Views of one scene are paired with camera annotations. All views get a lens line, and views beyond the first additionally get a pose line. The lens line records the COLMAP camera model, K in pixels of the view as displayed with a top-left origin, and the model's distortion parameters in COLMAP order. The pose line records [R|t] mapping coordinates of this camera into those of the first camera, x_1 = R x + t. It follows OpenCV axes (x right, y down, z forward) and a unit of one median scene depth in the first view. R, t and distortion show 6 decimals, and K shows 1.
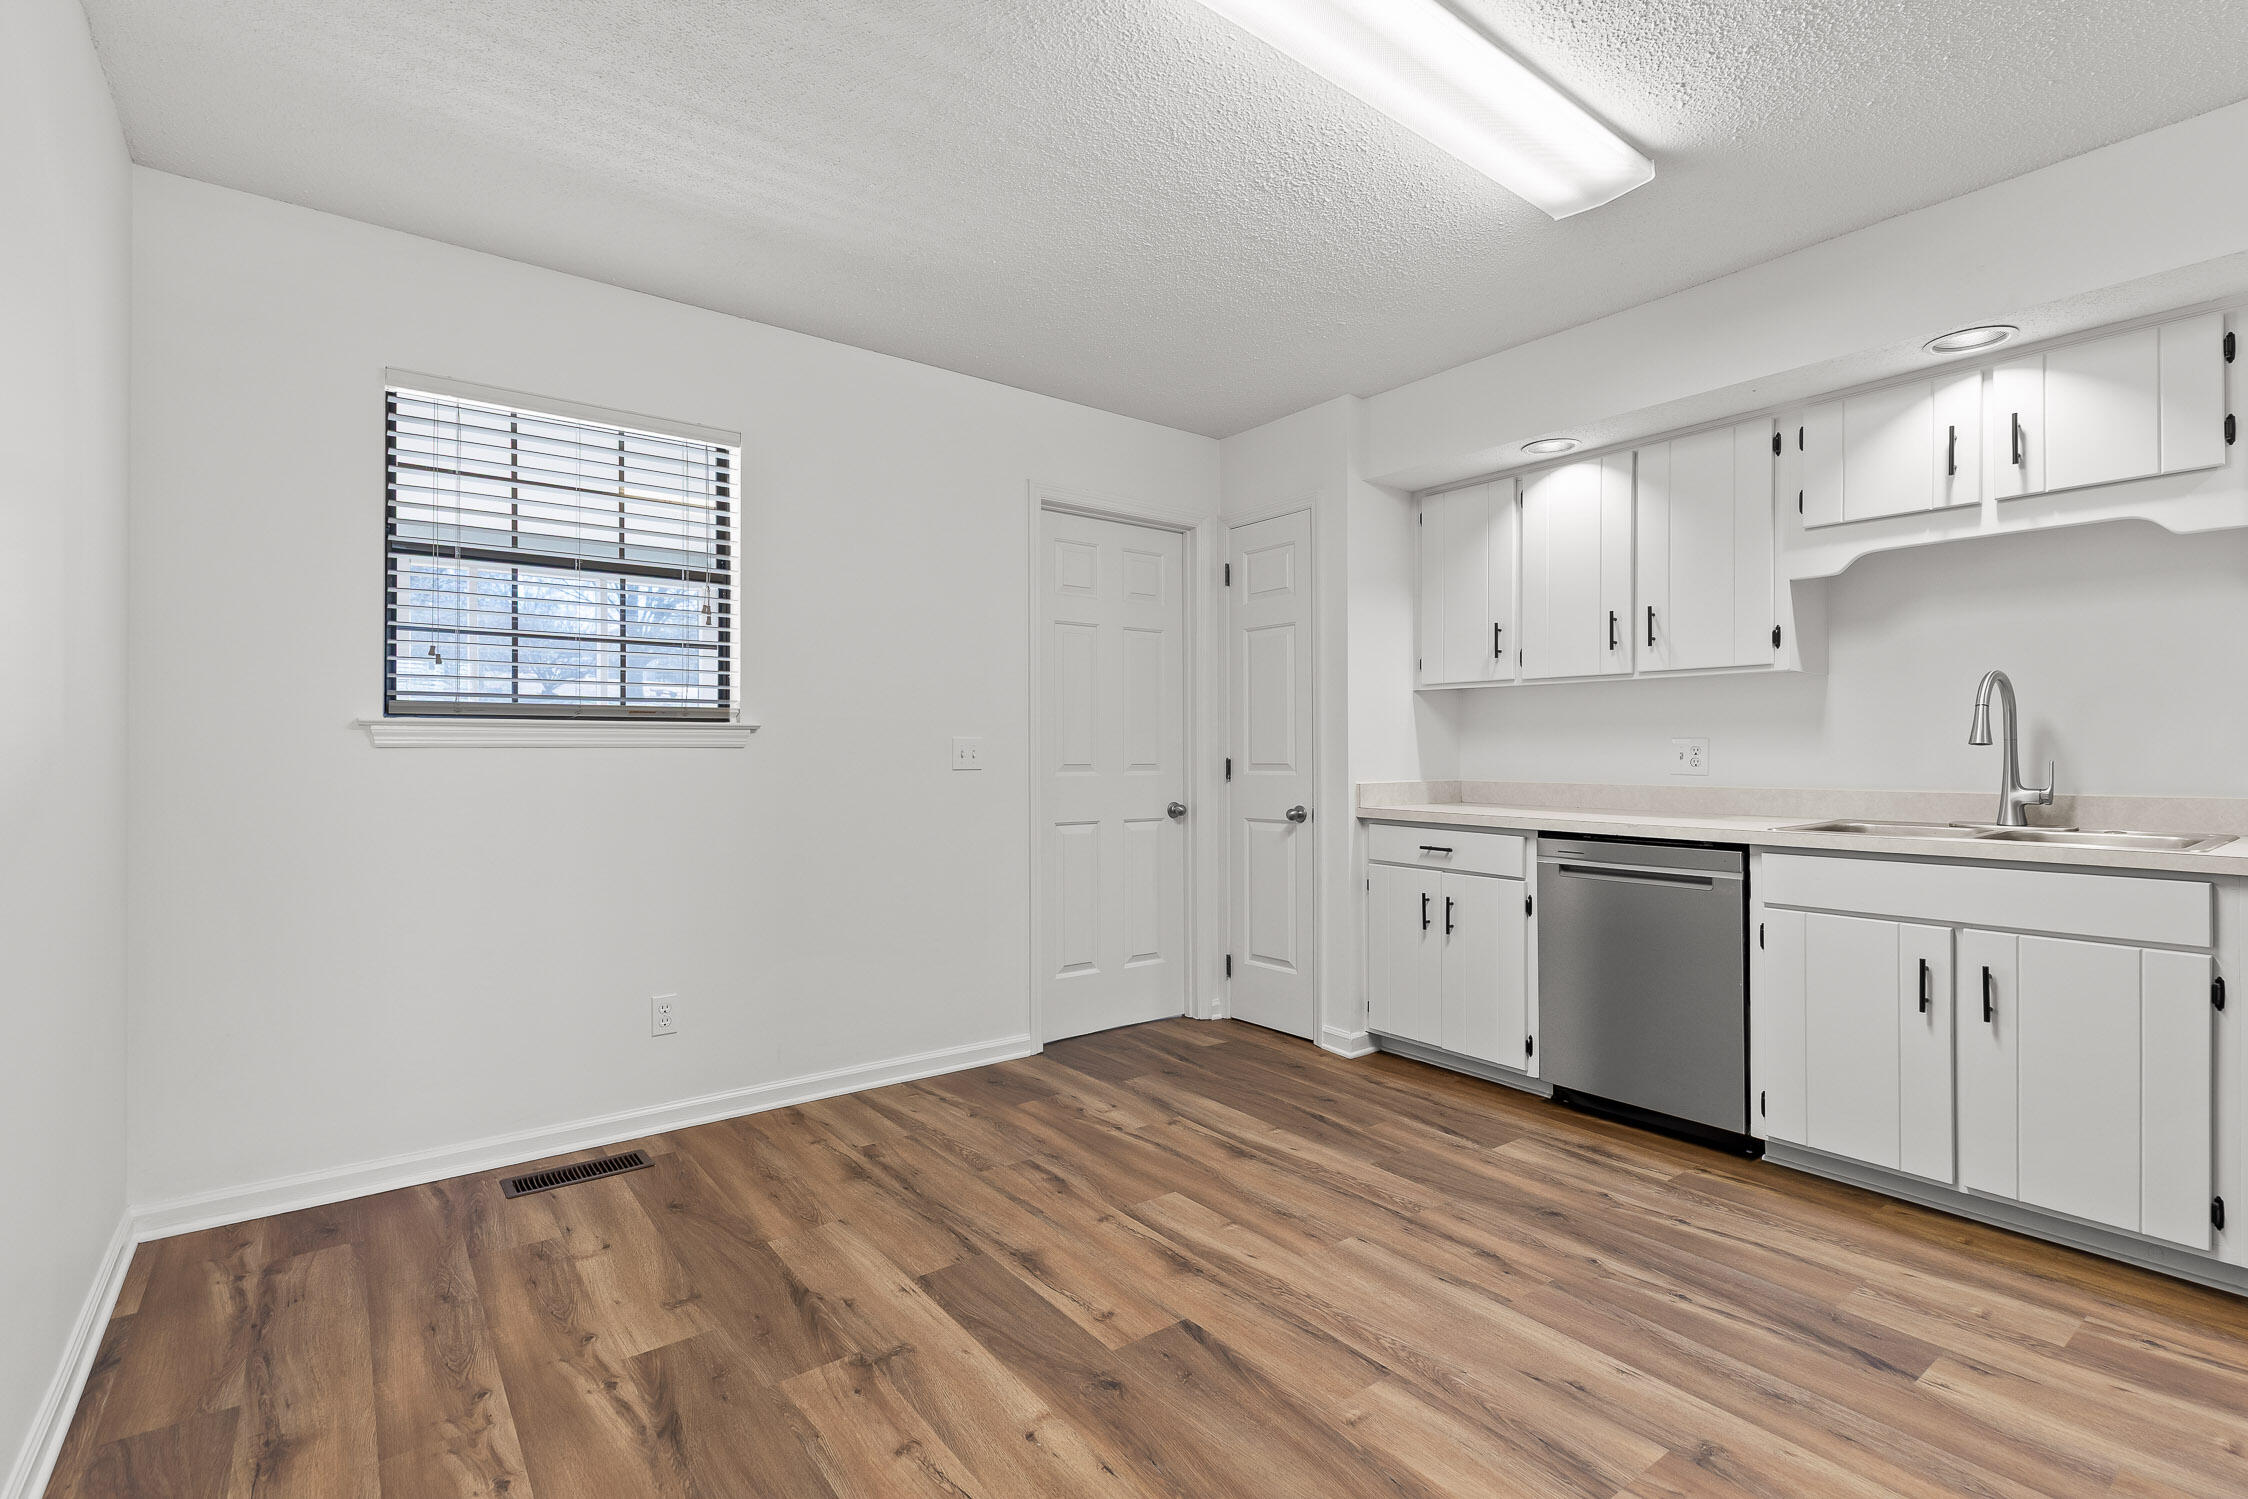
lens RADIAL K [[1017.3, 0, 1120.8], [0, 1017.3, 742.7], [0, 0, 1]] dist [-0.001461, -0.000223]
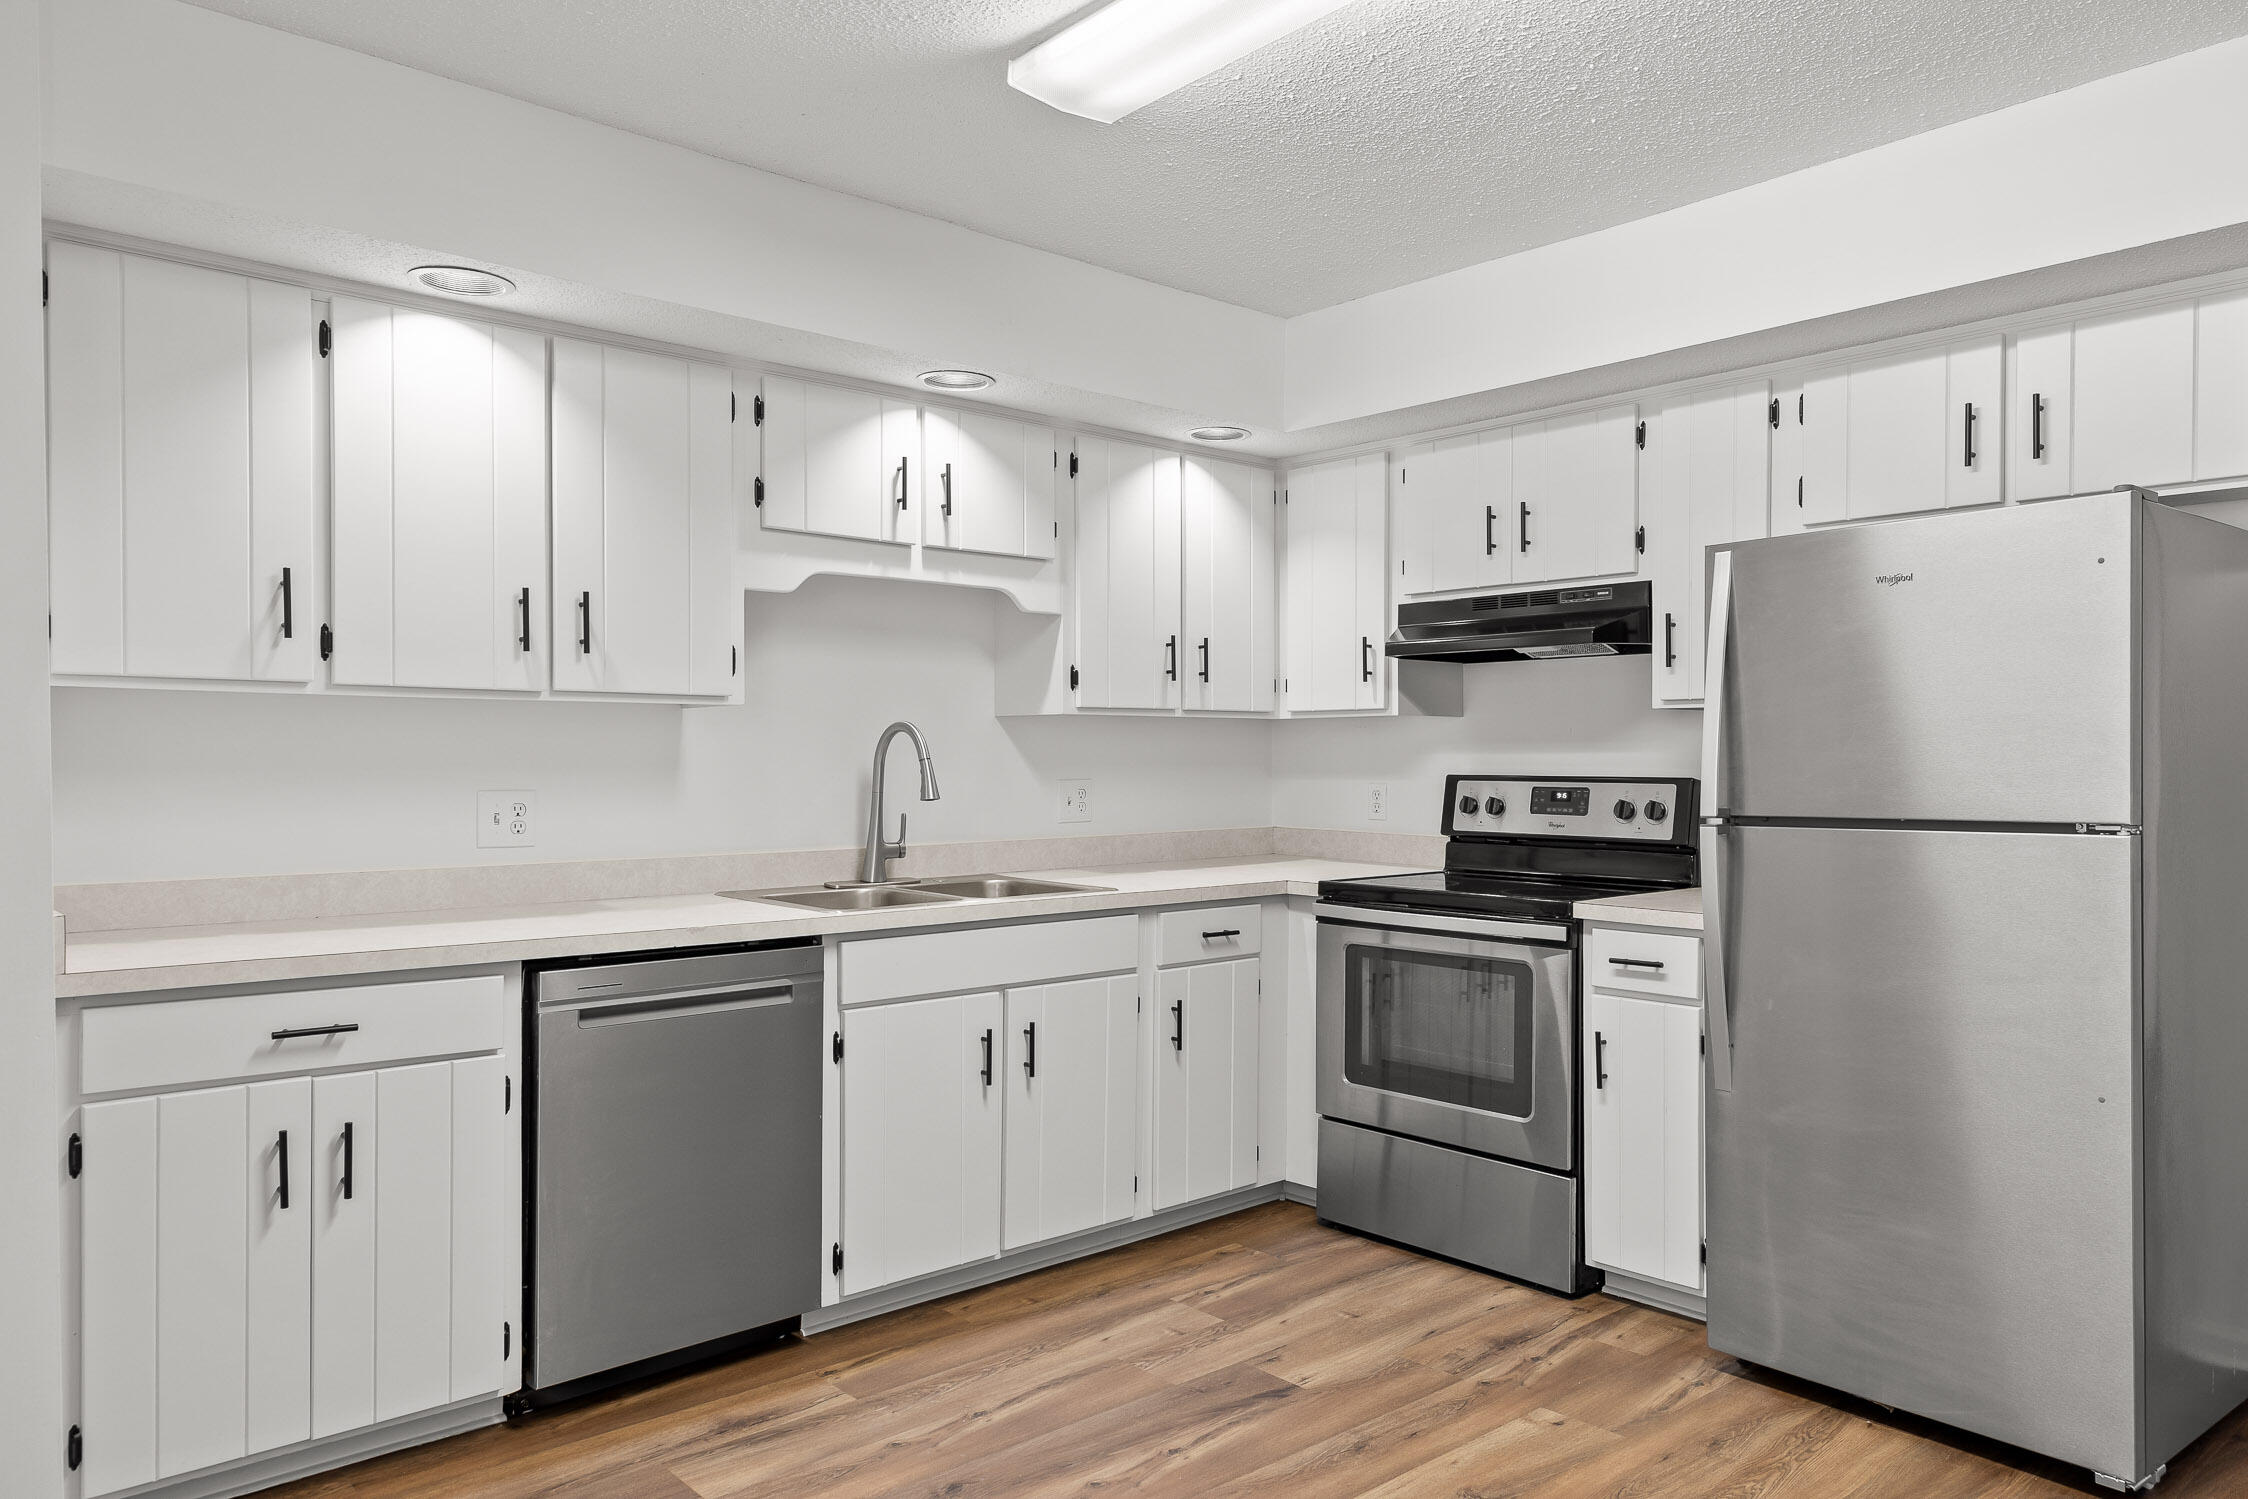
lens RADIAL K [[1515.7, 0, 1122.2], [0, 1515.7, 766.0], [0, 0, 1]] dist [0.019016, -0.000871]
pose [[-0.062532, -0.004996, 0.998030, -0.590339], [-0.007210, 0.999964, 0.004554, -0.037404], [-0.998017, -0.006911, -0.062566, 0.898915]]
